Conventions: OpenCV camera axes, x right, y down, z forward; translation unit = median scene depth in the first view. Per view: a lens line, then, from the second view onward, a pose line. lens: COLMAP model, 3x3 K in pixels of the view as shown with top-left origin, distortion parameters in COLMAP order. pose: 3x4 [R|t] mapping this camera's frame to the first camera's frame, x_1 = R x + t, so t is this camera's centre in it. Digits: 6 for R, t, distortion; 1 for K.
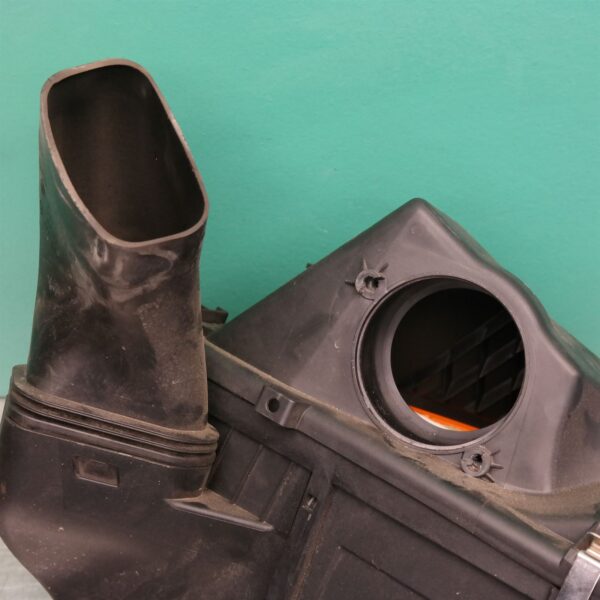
lens RADIAL K [[1241.4, 0, 300.0], [0, 1241.4, 300.0], [0, 0, 1]] dist [0.006101, 0.424849]
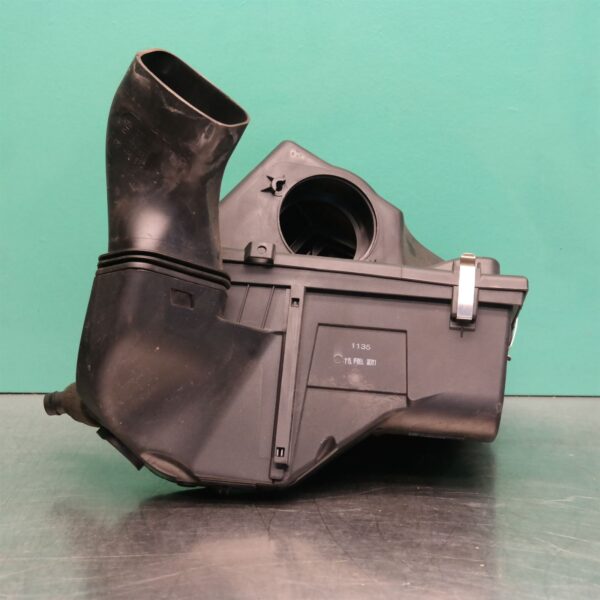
lens RADIAL K [[1423.5, 0, 300.0], [0, 1423.5, 300.0], [0, 0, 1]] dist [0.106444, 0.093075]
pose [[0.802202, -0.116887, 0.585499, -1.125998], [0.275670, 0.942375, -0.189567, 0.533563], [-0.529602, 0.313475, 0.788197, -0.522798]]
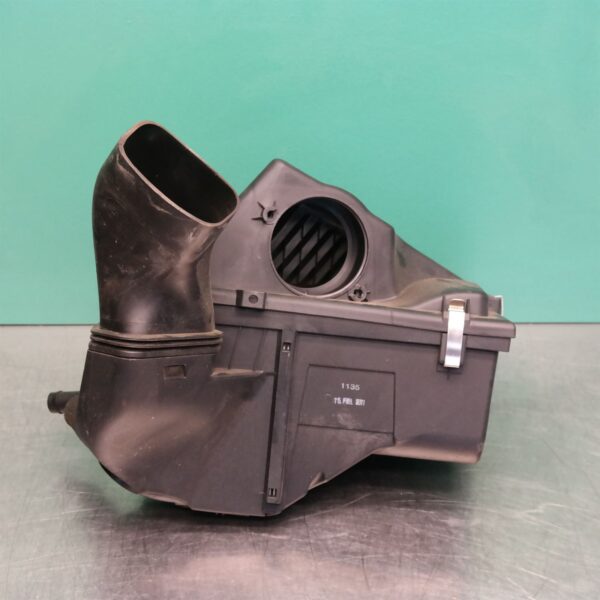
lens RADIAL K [[1241.4, 0, 300.0], [0, 1241.4, 300.0], [0, 0, 1]] dist [0.006101, 0.424849]
pose [[0.798634, -0.311885, 0.514695, -0.846836], [0.274053, 0.949888, 0.150358, -0.151617], [-0.535797, 0.020973, 0.844086, -0.455495]]
